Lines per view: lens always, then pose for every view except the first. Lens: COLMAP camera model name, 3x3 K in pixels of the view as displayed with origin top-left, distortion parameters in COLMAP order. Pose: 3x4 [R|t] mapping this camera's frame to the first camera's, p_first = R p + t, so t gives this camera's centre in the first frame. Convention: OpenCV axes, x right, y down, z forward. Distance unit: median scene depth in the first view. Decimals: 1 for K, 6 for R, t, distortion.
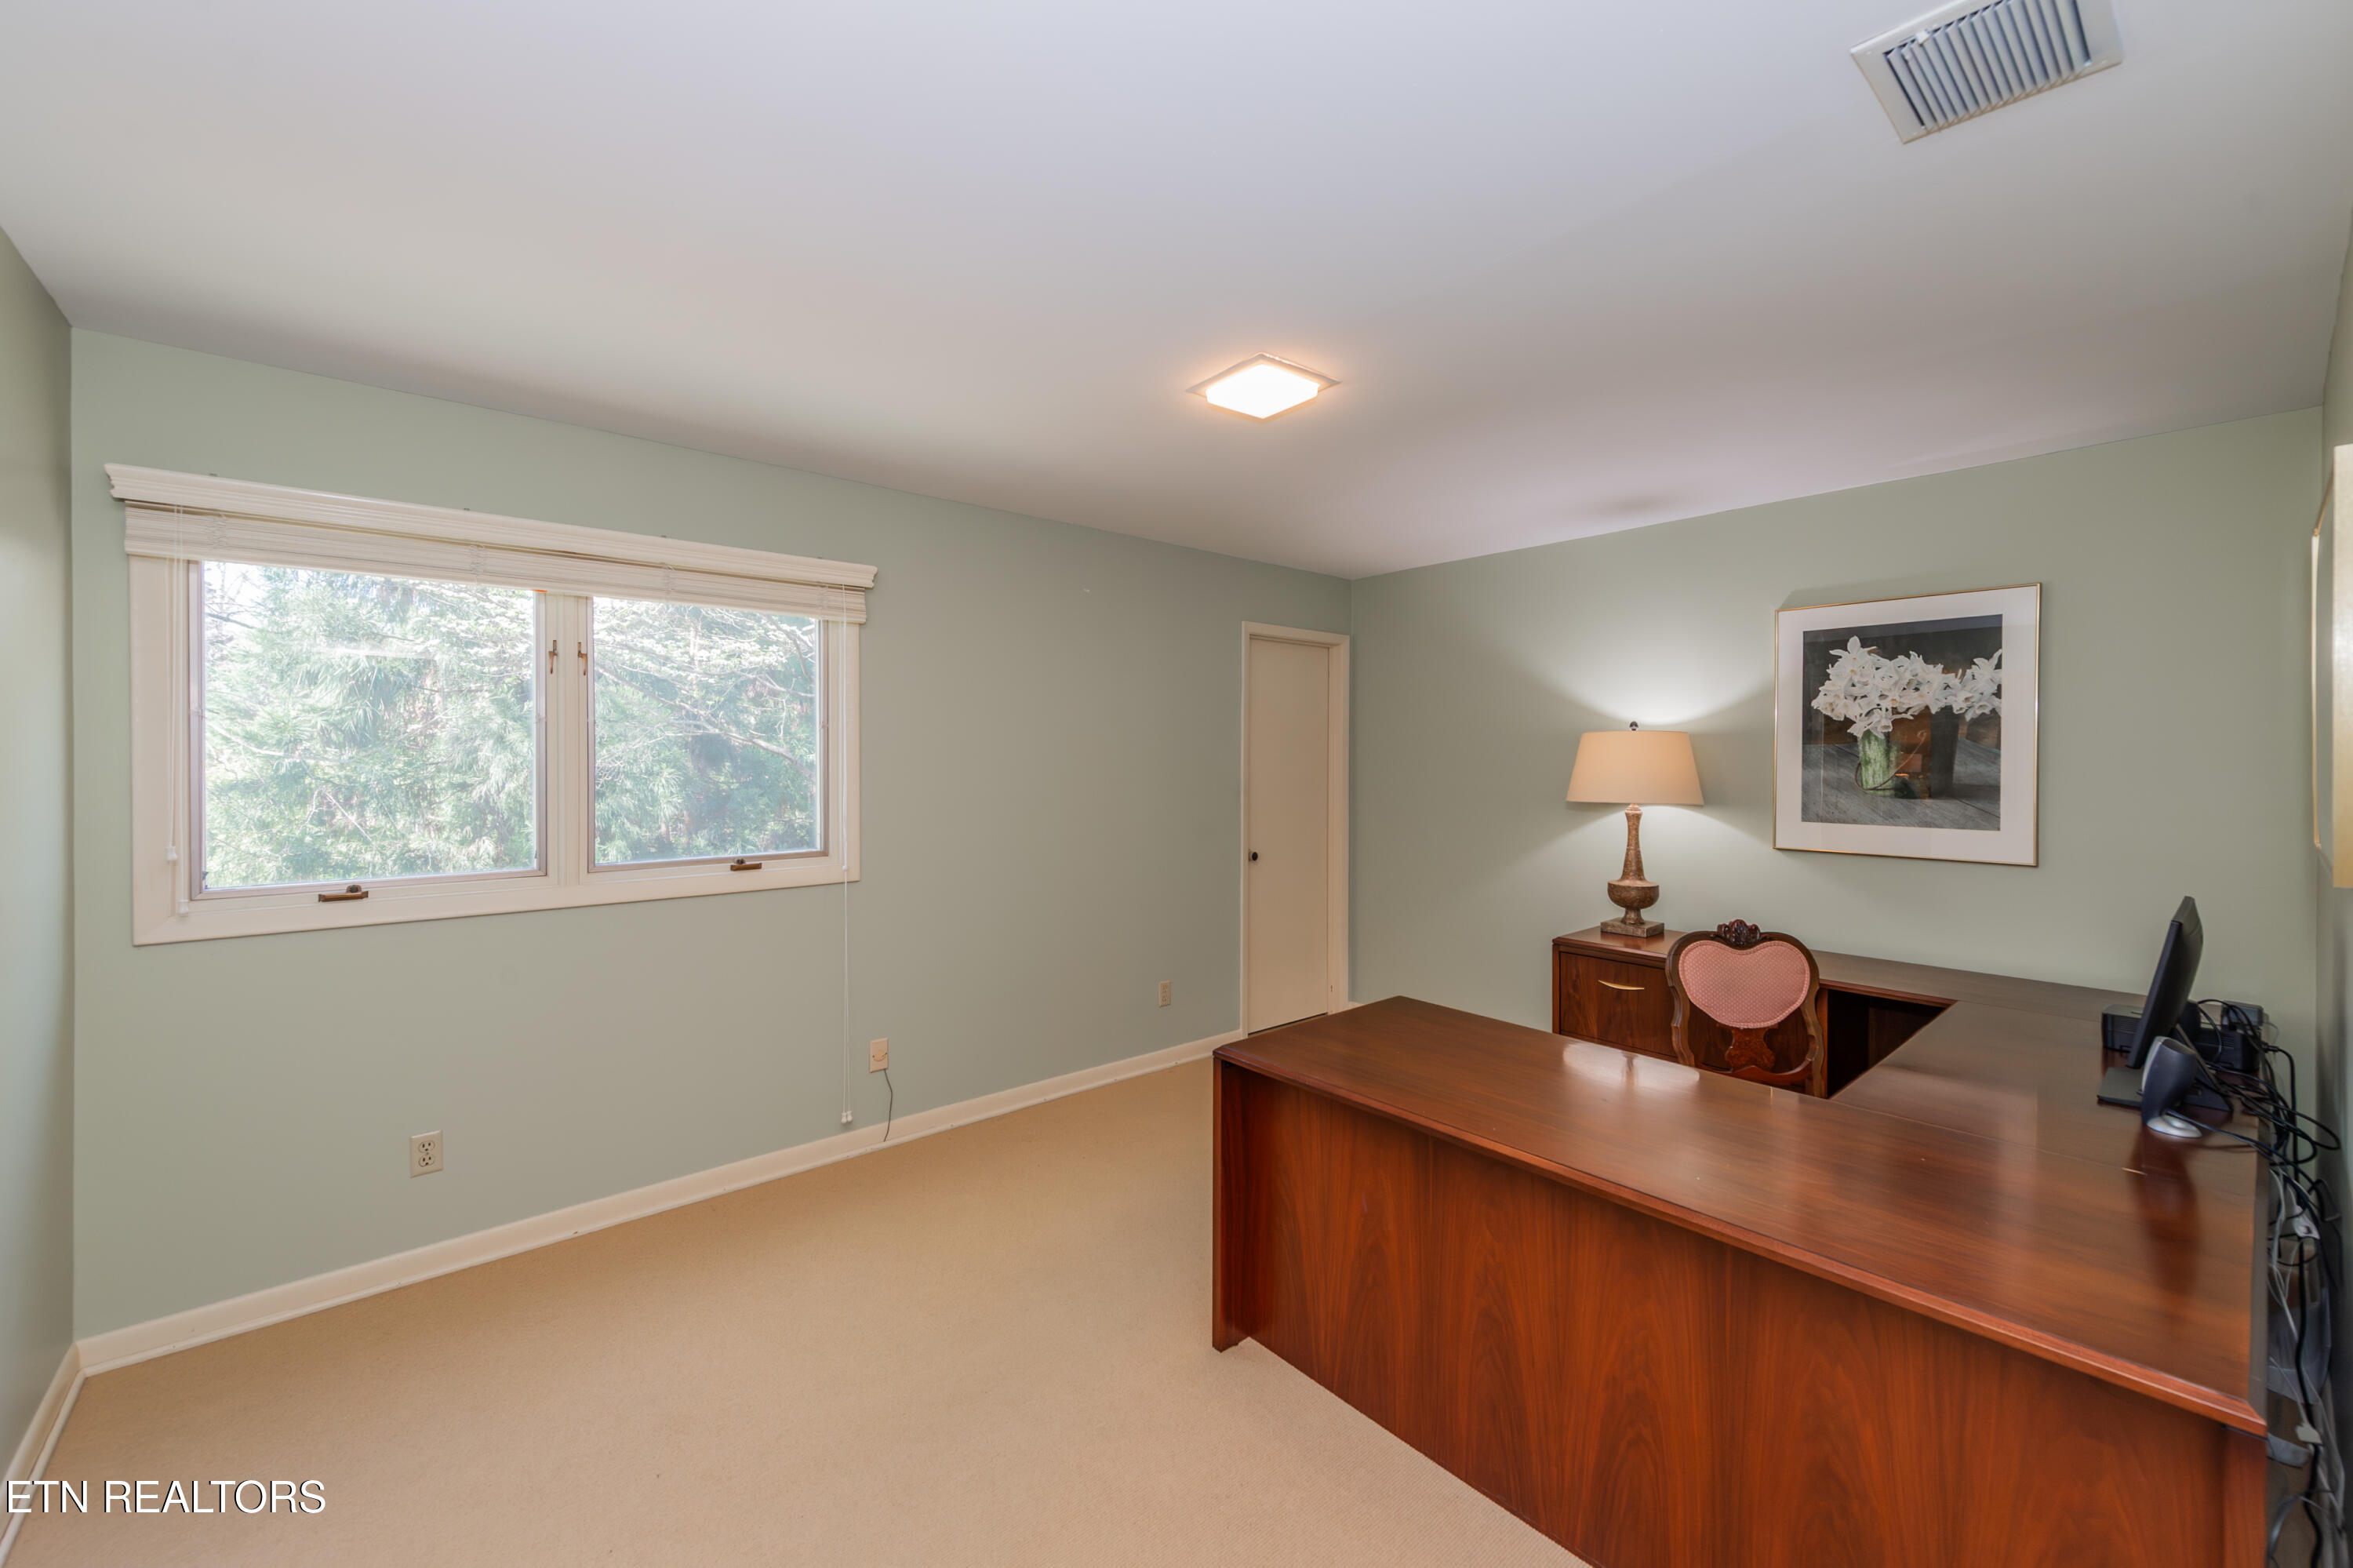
lens RADIAL K [[937.9, 0, 1171.4], [0, 937.9, 777.8], [0, 0, 1]] dist [0.000197, -0.000029]
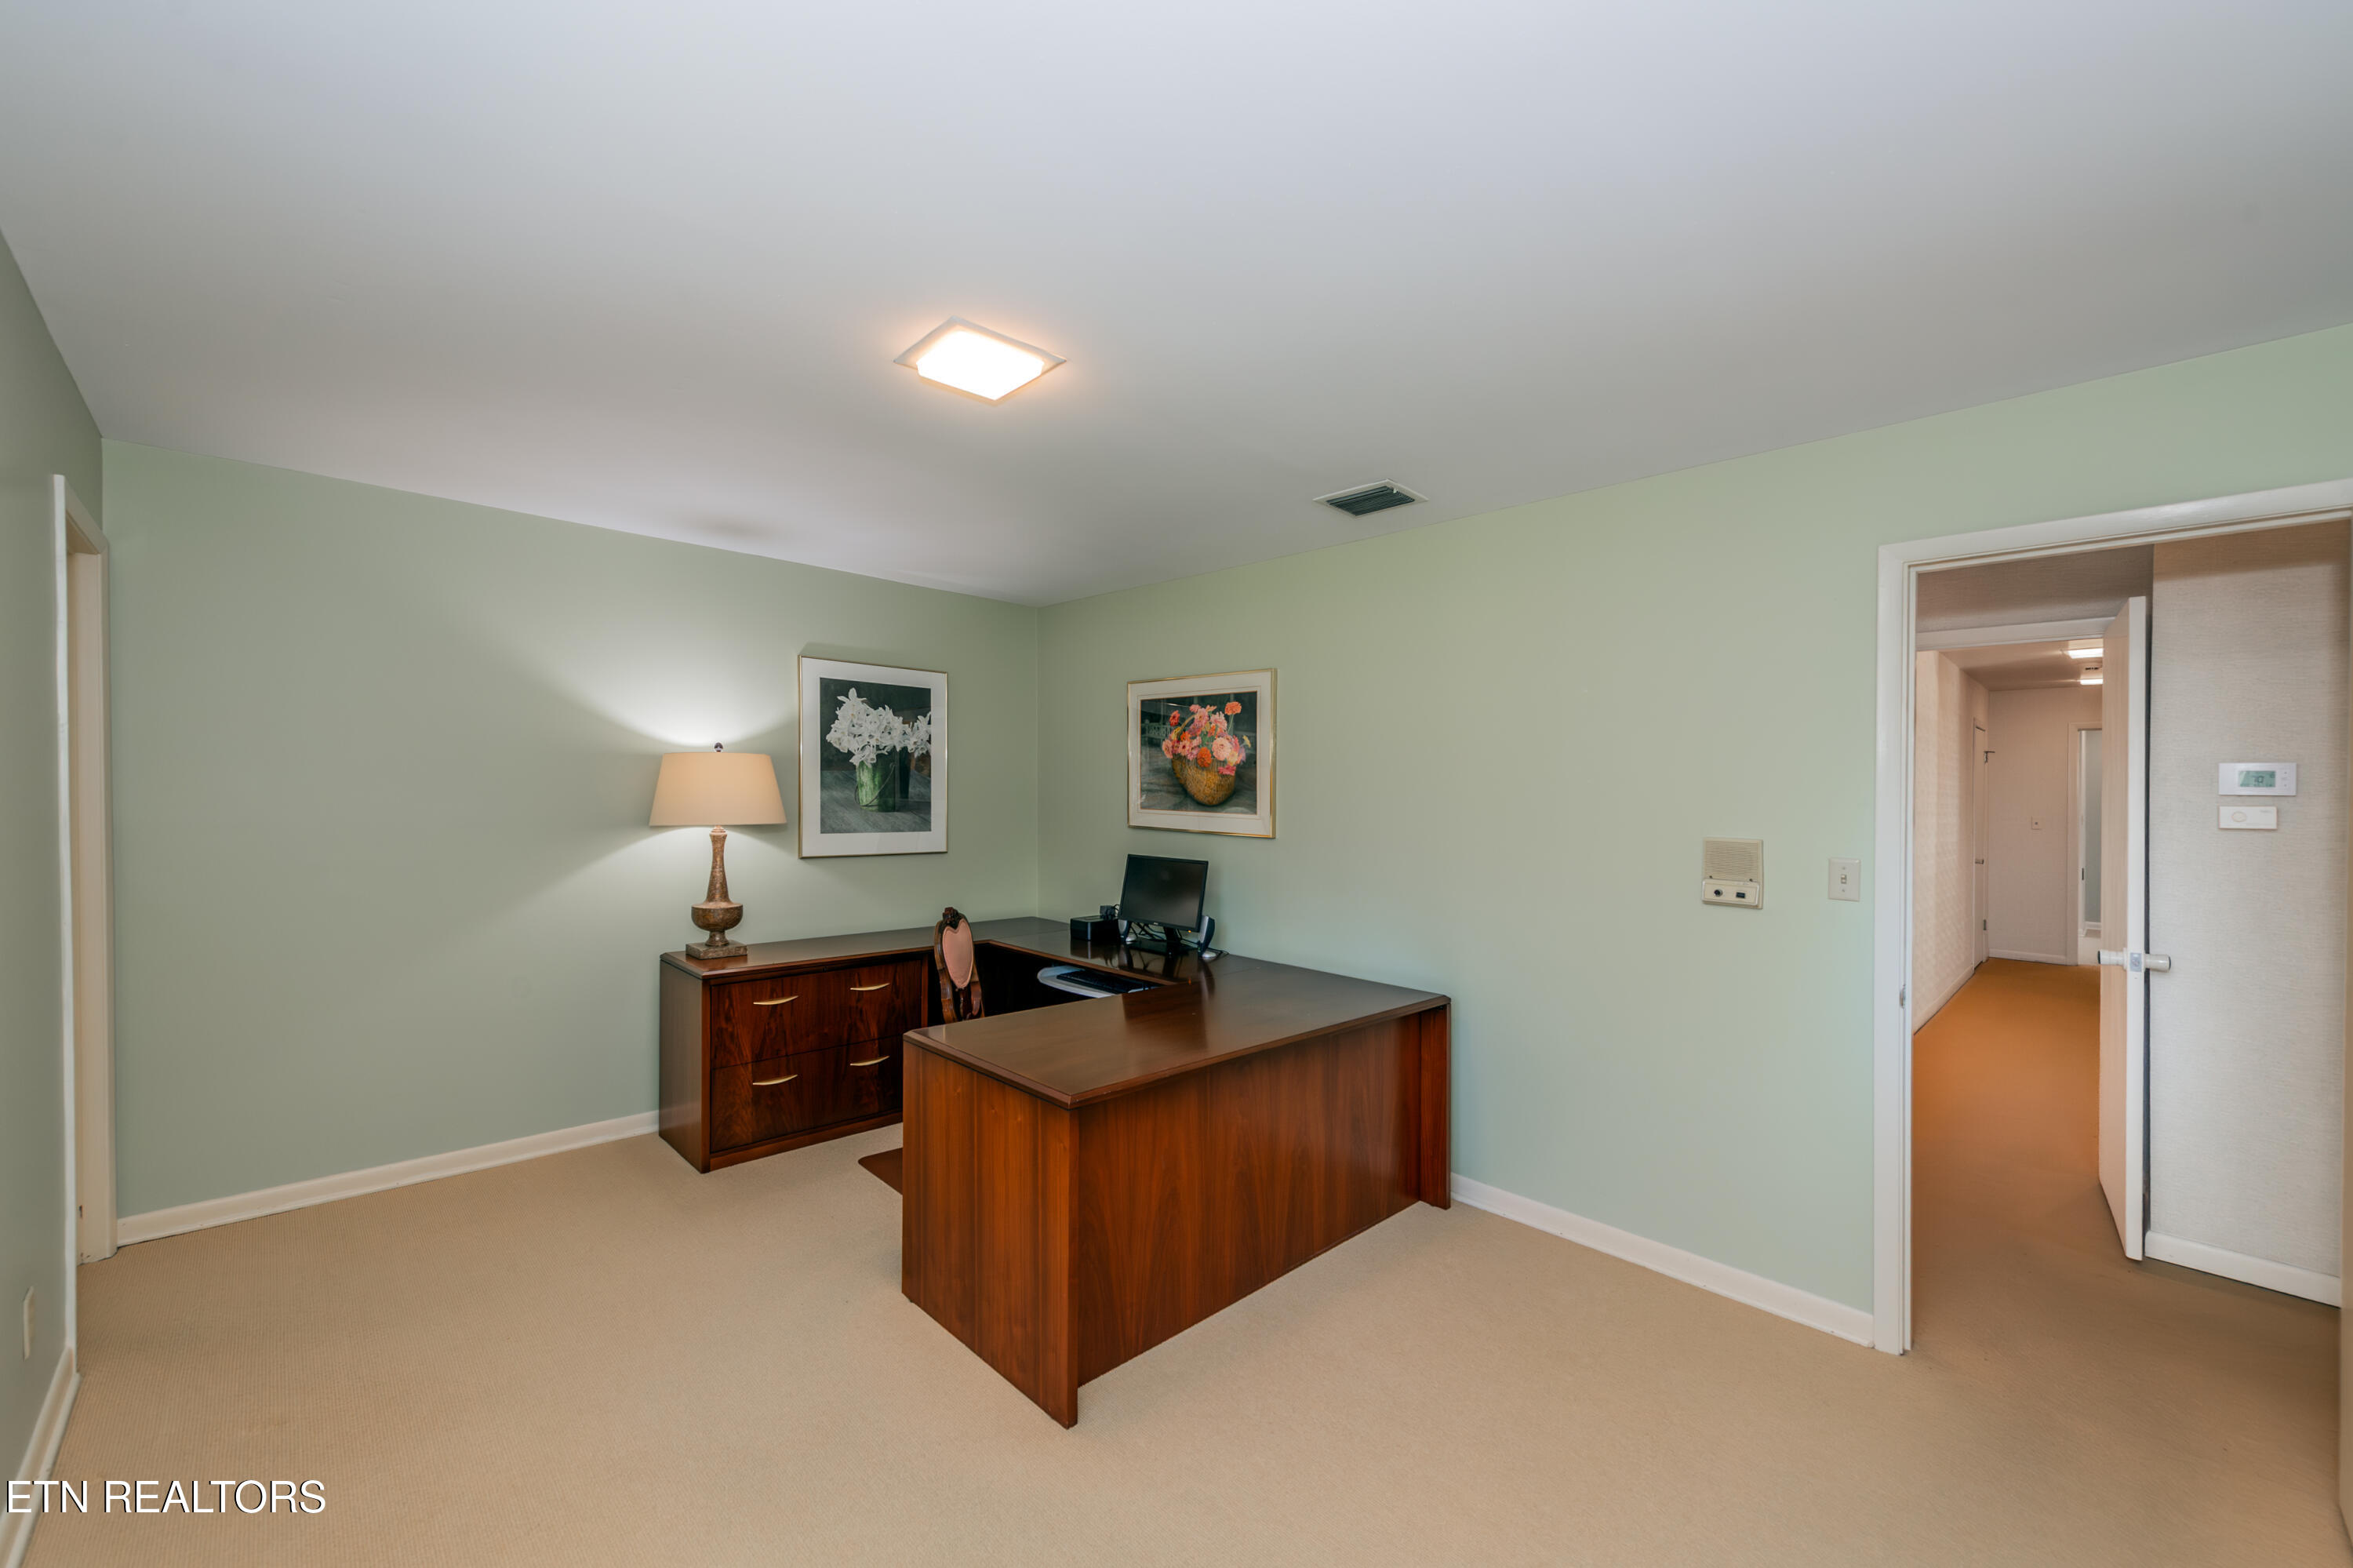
lens RADIAL K [[937.9, 0, 1170.2], [0, 937.9, 786.9], [0, 0, 1]] dist [0.000197, -0.000029]
pose [[-0.064198, 0.000232, 0.997937, -0.591488], [0.005842, 0.999983, 0.000144, -0.011871], [-0.997920, 0.005840, -0.064198, 0.647299]]
